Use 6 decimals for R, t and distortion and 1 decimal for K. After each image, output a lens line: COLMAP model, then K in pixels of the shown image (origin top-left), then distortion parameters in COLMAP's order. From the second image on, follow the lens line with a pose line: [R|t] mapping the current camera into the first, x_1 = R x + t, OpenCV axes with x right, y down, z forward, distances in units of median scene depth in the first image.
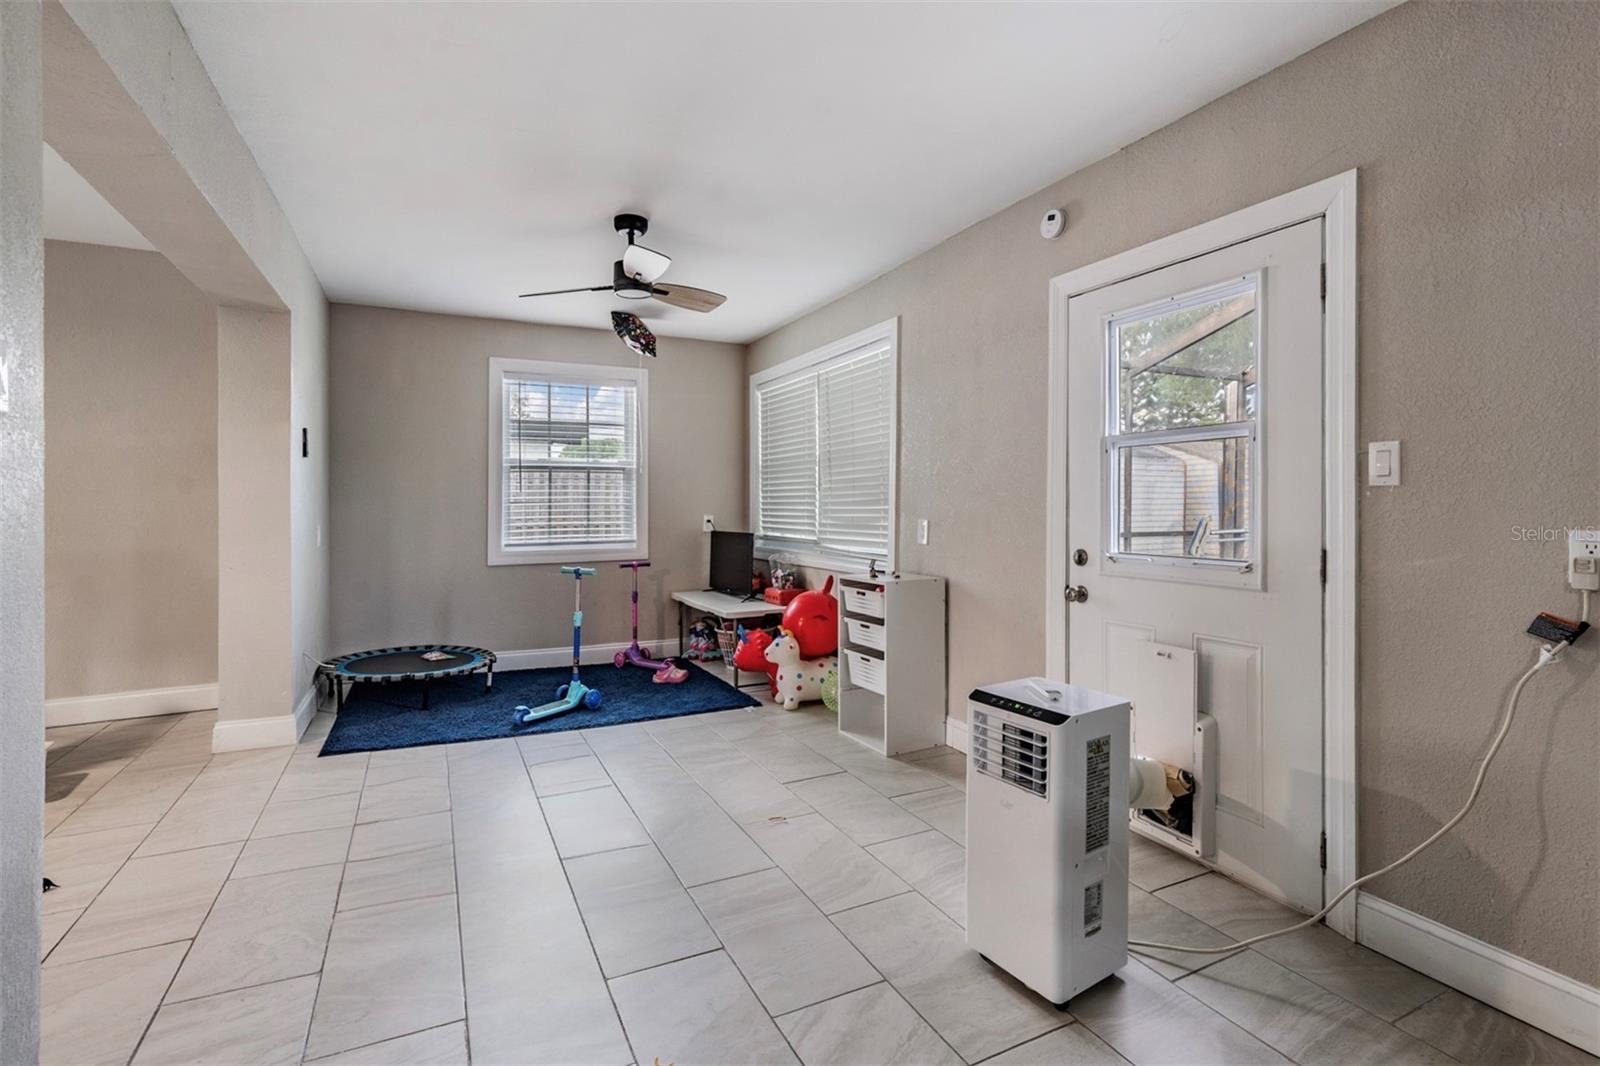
lens RADIAL K [[737.4, 0, 790.7], [0, 737.4, 510.4], [0, 0, 1]] dist [-0.000185, -0.000229]
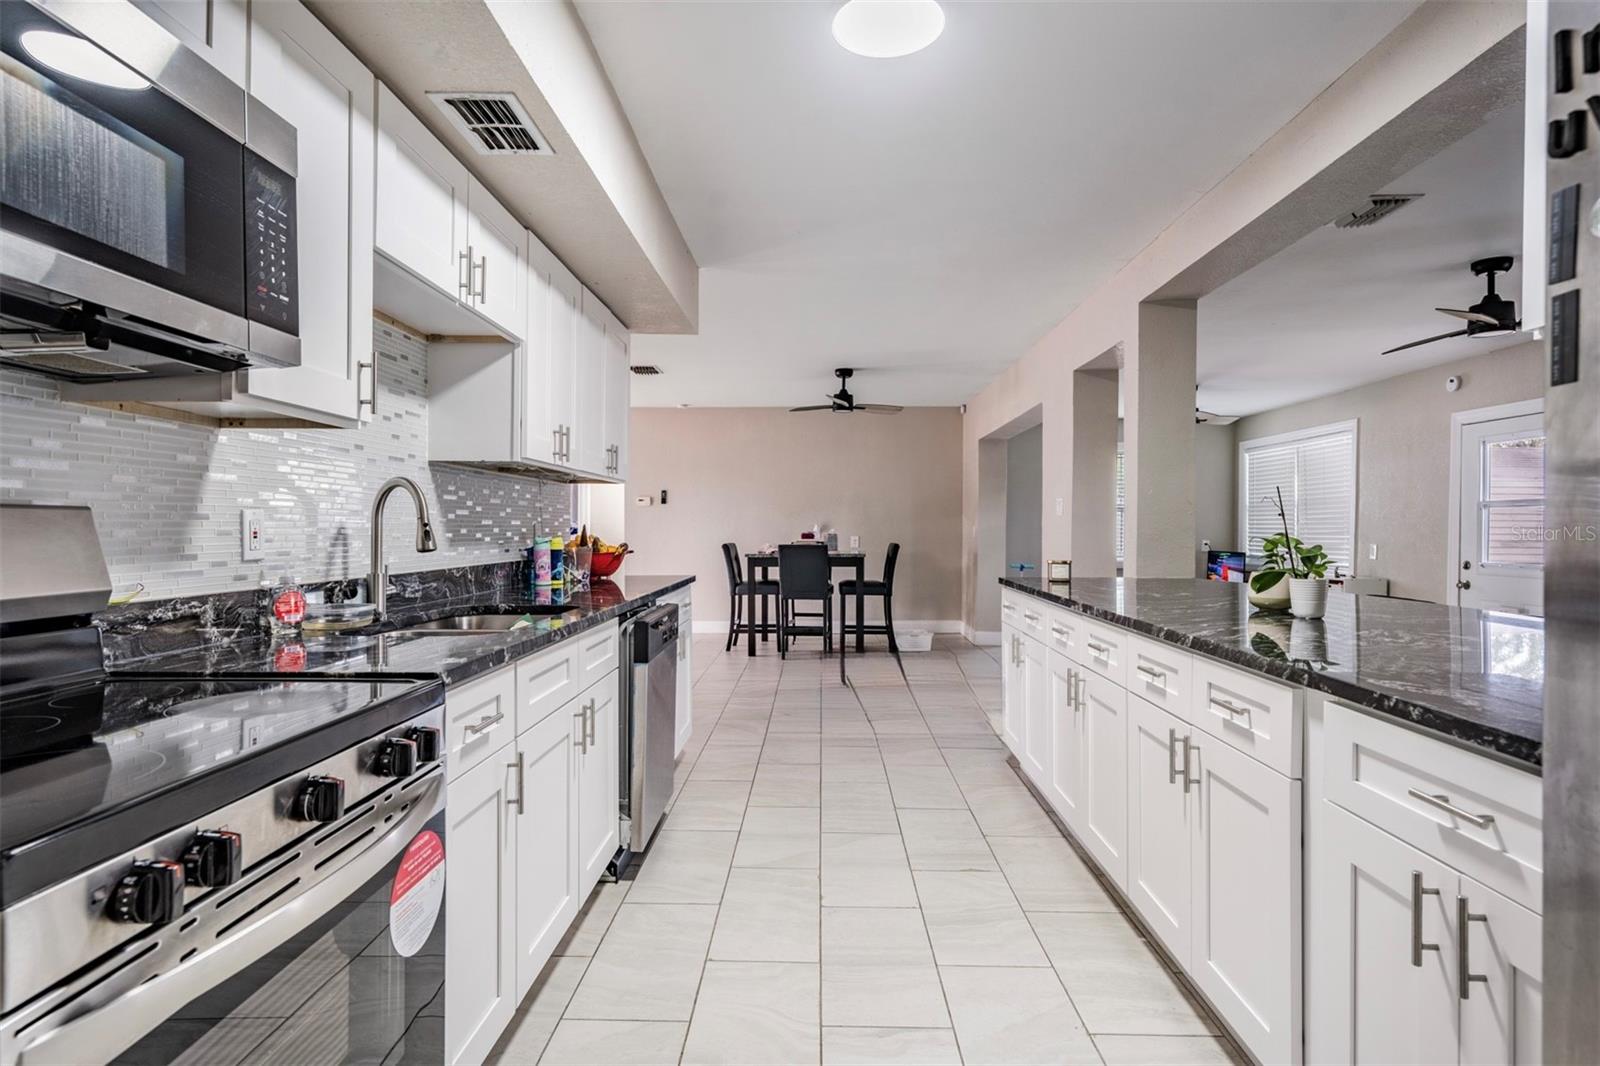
lens RADIAL K [[839.9, 0, 800.0], [0, 839.9, 533.0], [0, 0, 1]] dist [0.004384, 0.000830]
pose [[0.888758, 0.006687, -0.458328, -0.110749], [-0.006042, 0.999978, 0.002873, -0.012423], [0.458337, 0.000216, 0.888779, -1.421487]]
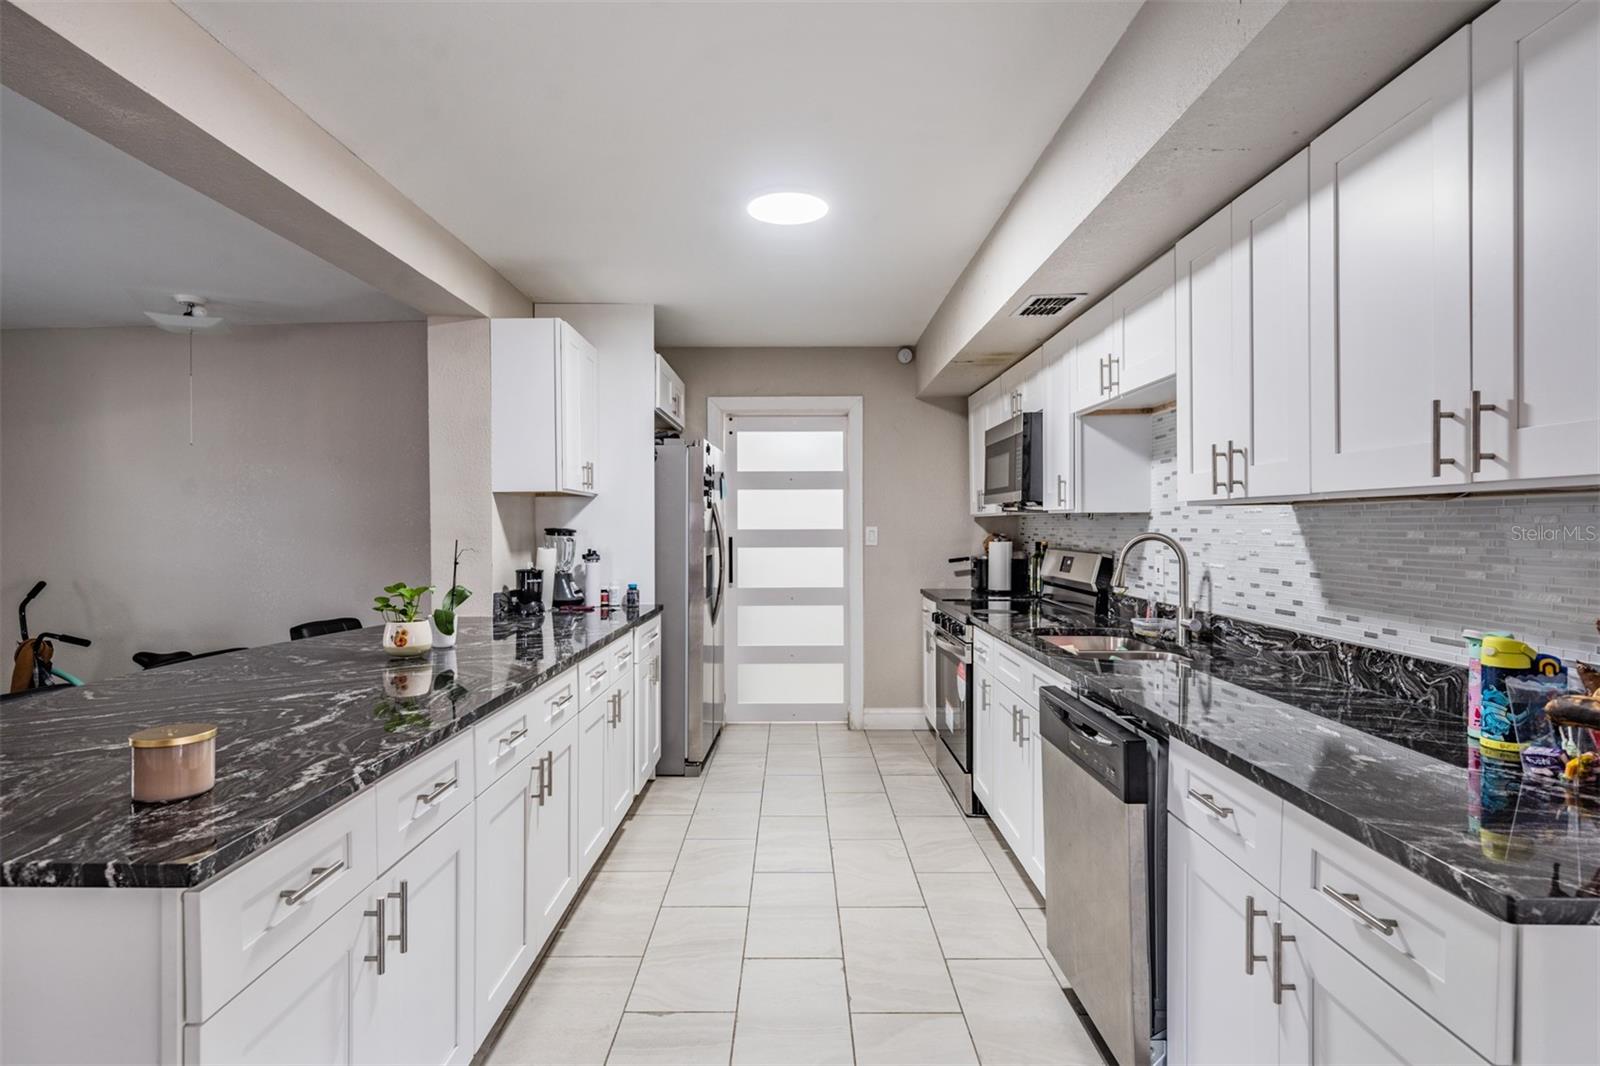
lens RADIAL K [[825.8, 0, 786.9], [0, 825.8, 529.4], [0, 0, 1]] dist [0.002088, 0.000706]
pose [[-0.896344, 0.002039, 0.443355, -0.737230], [0.006748, 0.999936, 0.009045, -0.067166], [-0.443308, 0.011099, -0.896300, -0.024649]]
